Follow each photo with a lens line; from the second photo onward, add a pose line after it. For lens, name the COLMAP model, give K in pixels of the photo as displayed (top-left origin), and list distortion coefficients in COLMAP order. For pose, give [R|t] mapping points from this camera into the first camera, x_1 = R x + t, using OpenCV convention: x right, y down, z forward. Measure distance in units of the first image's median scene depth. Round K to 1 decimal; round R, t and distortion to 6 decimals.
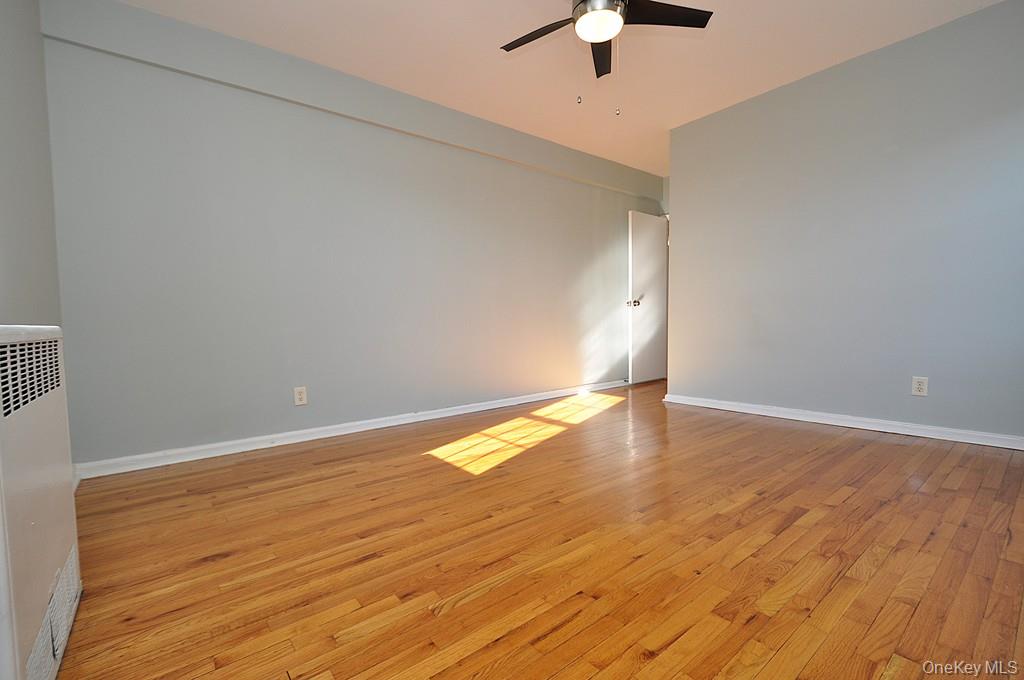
lens RADIAL K [[448.6, 0, 512.9], [0, 448.6, 343.6], [0, 0, 1]] dist [0.000304, -0.000399]
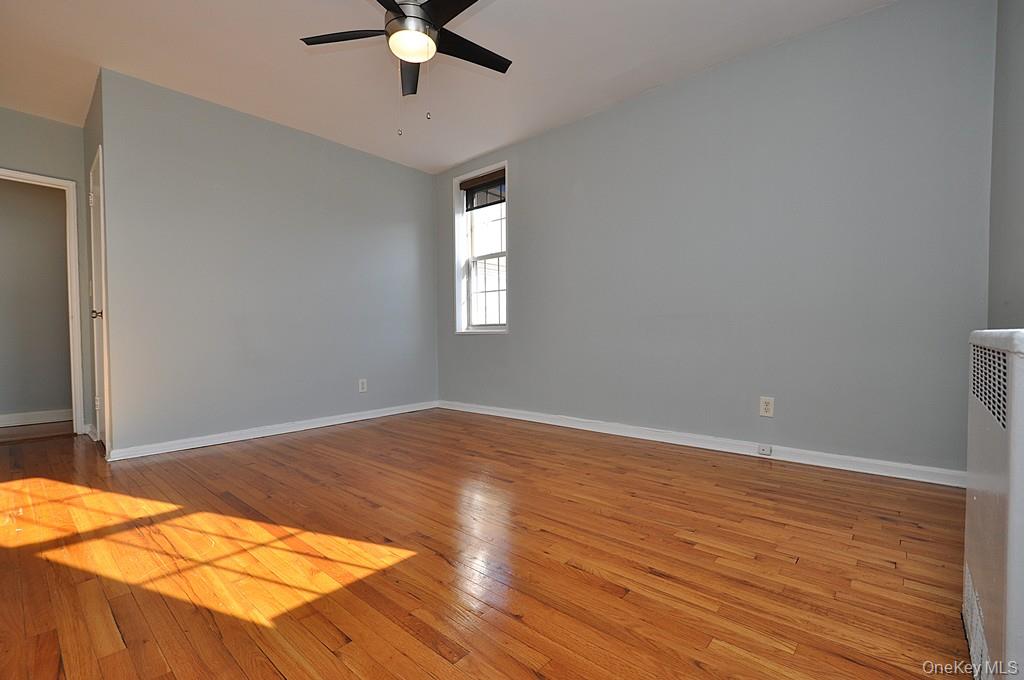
lens RADIAL K [[448.6, 0, 512.9], [0, 448.6, 343.6], [0, 0, 1]] dist [0.000304, -0.000399]
pose [[-0.168699, -0.000459, 0.985668, -0.851802], [0.060019, 0.998139, 0.010738, -0.040432], [-0.983839, 0.060970, -0.168358, 0.996448]]
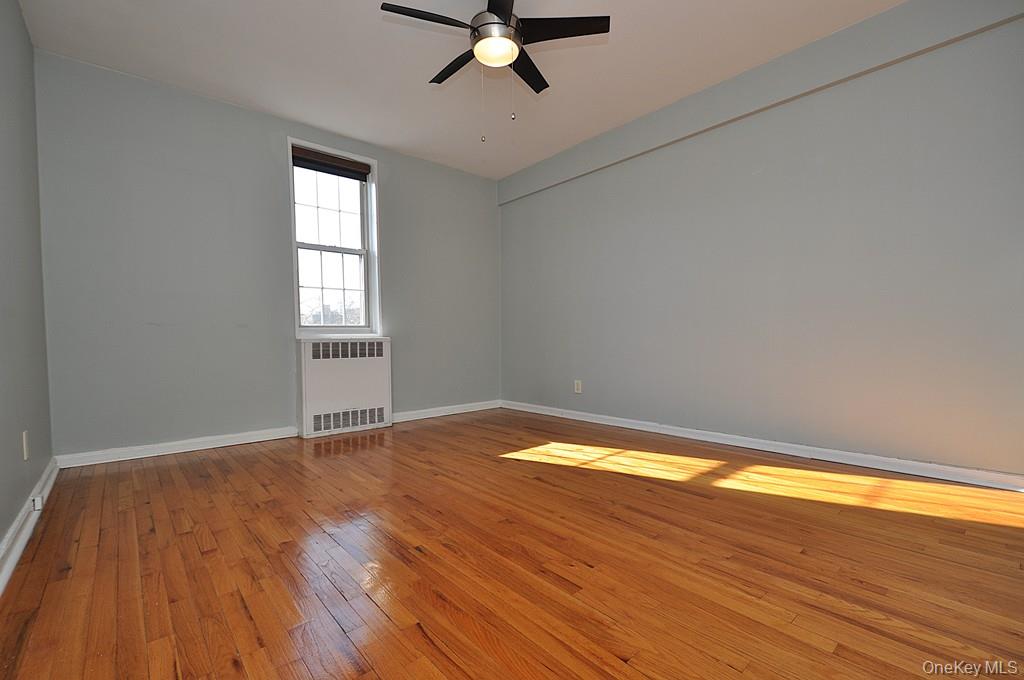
lens RADIAL K [[448.6, 0, 512.9], [0, 448.6, 343.6], [0, 0, 1]] dist [0.000304, -0.000399]
pose [[0.043322, 0.032803, -0.998522, 1.250567], [-0.037289, 0.998817, 0.031195, -0.072732], [0.998365, 0.035883, 0.044494, 1.018762]]
